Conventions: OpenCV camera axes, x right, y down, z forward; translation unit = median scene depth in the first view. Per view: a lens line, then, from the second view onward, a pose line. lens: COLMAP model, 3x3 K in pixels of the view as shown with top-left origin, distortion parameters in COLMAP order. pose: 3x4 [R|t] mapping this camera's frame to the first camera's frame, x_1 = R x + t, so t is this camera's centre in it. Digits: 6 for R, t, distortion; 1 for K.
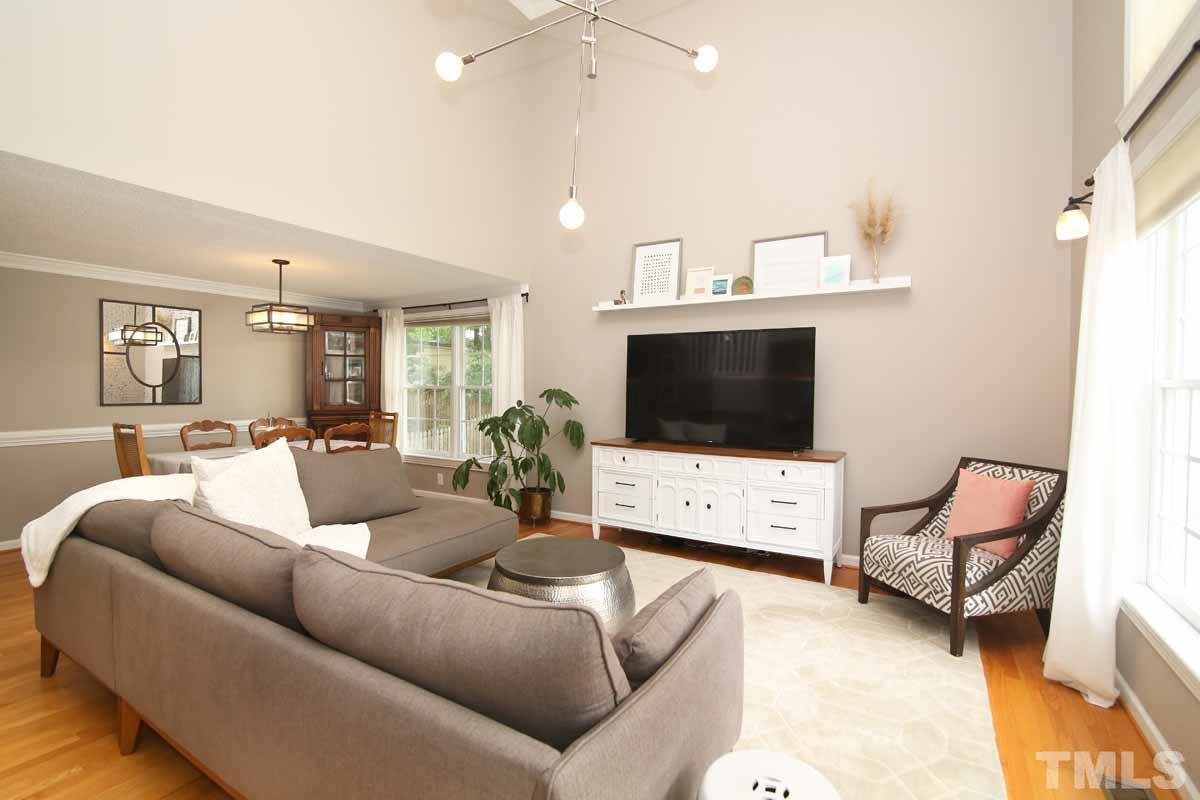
lens RADIAL K [[548.1, 0, 590.7], [0, 548.1, 398.6], [0, 0, 1]] dist [-0.018395, 0.000527]
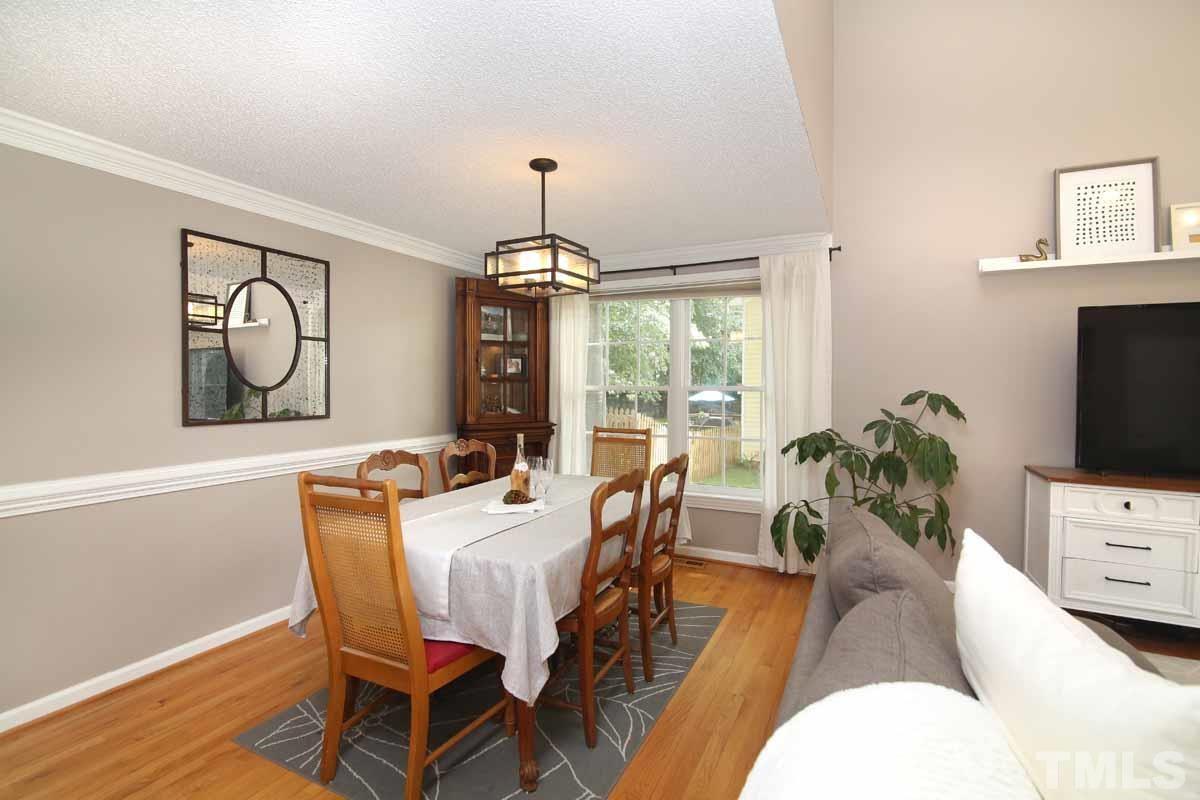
lens RADIAL K [[548.1, 0, 597.1], [0, 548.1, 400.0], [0, 0, 1]] dist [-0.018395, 0.000527]
pose [[0.996206, -0.006002, 0.086824, -0.515942], [0.005505, 0.999967, 0.005965, -0.013539], [-0.086857, -0.005464, 0.996206, 0.401875]]
